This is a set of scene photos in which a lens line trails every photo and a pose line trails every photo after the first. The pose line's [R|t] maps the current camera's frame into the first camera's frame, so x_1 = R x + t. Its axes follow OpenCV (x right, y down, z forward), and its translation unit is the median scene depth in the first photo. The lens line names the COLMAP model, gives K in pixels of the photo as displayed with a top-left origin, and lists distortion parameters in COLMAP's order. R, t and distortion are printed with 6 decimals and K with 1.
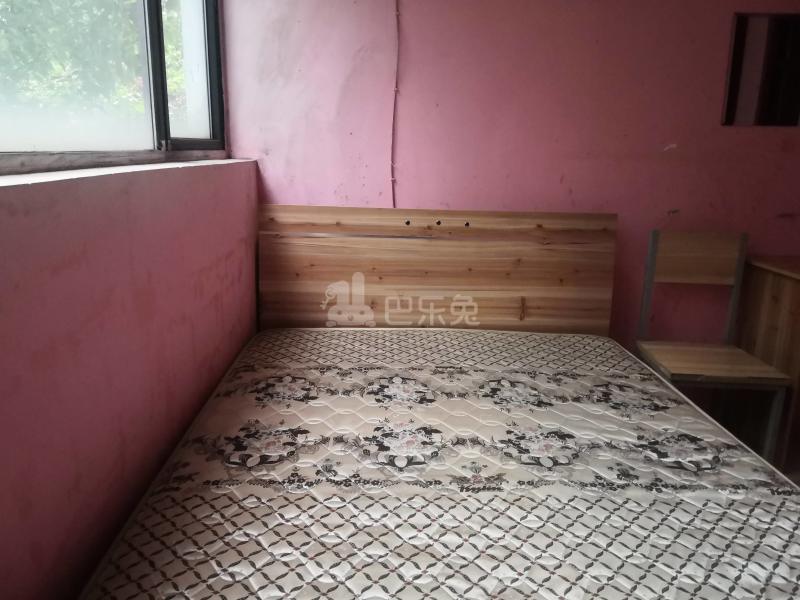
lens RADIAL K [[589.7, 0, 400.0], [0, 589.7, 300.0], [0, 0, 1]] dist [0.073163, -0.115628]
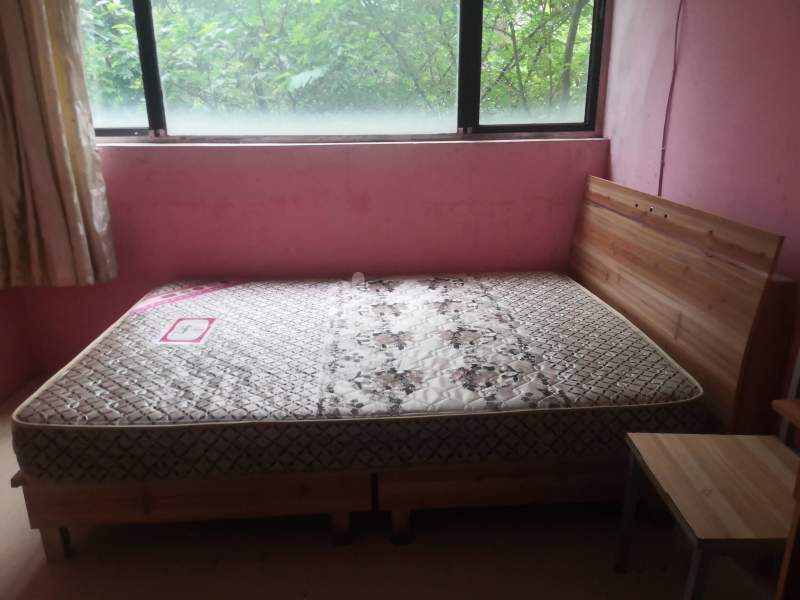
lens RADIAL K [[583.2, 0, 400.0], [0, 583.2, 293.6], [0, 0, 1]] dist [0.109839, -0.168990]
pose [[0.052993, 0.279055, -0.958812, 1.014015], [-0.238093, 0.936001, 0.259257, -0.157517], [0.969796, 0.214547, 0.116043, 0.531579]]
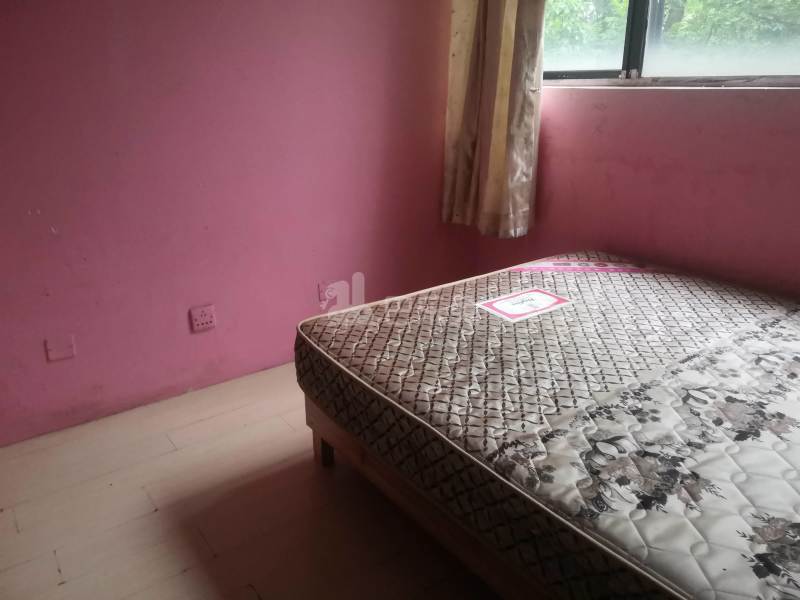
lens RADIAL K [[589.7, 0, 400.0], [0, 589.7, 300.0], [0, 0, 1]] dist [0.073163, -0.115628]
pose [[-0.818920, 0.187890, -0.542280, 0.676026], [-0.138835, 0.851968, 0.504852, -0.164772], [0.556862, 0.488721, -0.671607, 0.774741]]
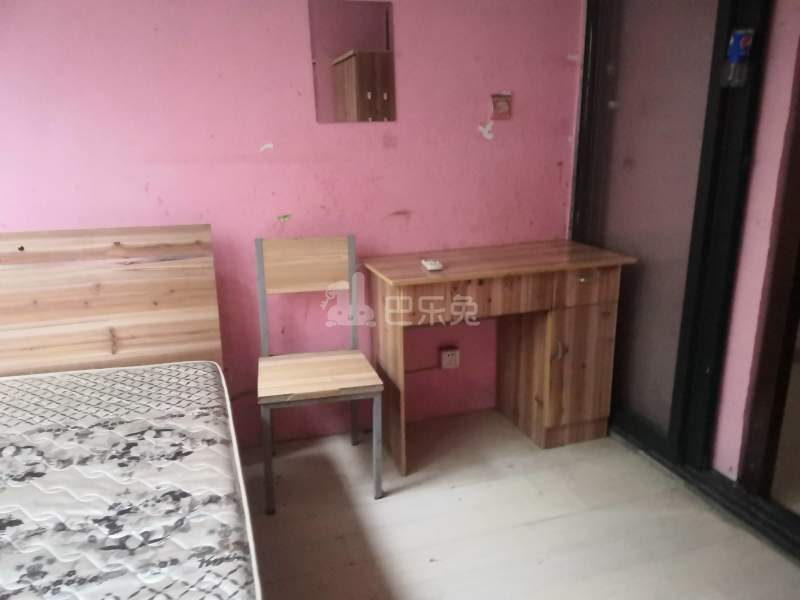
lens RADIAL K [[589.7, 0, 400.0], [0, 589.7, 300.0], [0, 0, 1]] dist [0.073163, -0.115628]
pose [[0.954873, -0.108254, 0.276584, 0.385843], [0.105655, 0.994105, 0.024326, -0.021899], [-0.277587, 0.005995, 0.960682, 0.058406]]
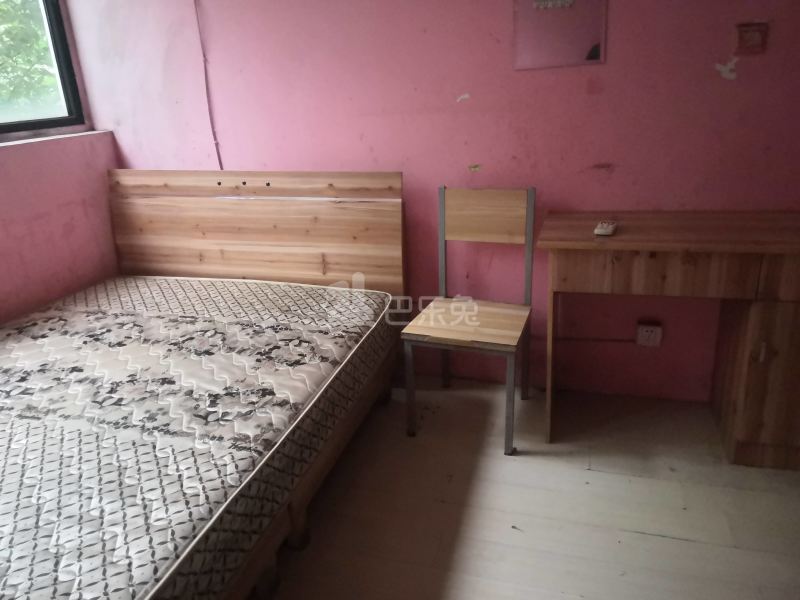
lens RADIAL K [[583.2, 0, 400.0], [0, 583.2, 293.6], [0, 0, 1]] dist [0.109839, -0.168990]
pose [[0.951238, 0.037337, -0.306189, 0.685265], [-0.007981, 0.995294, 0.096575, -0.036109], [0.308354, -0.089422, 0.947059, 0.047132]]
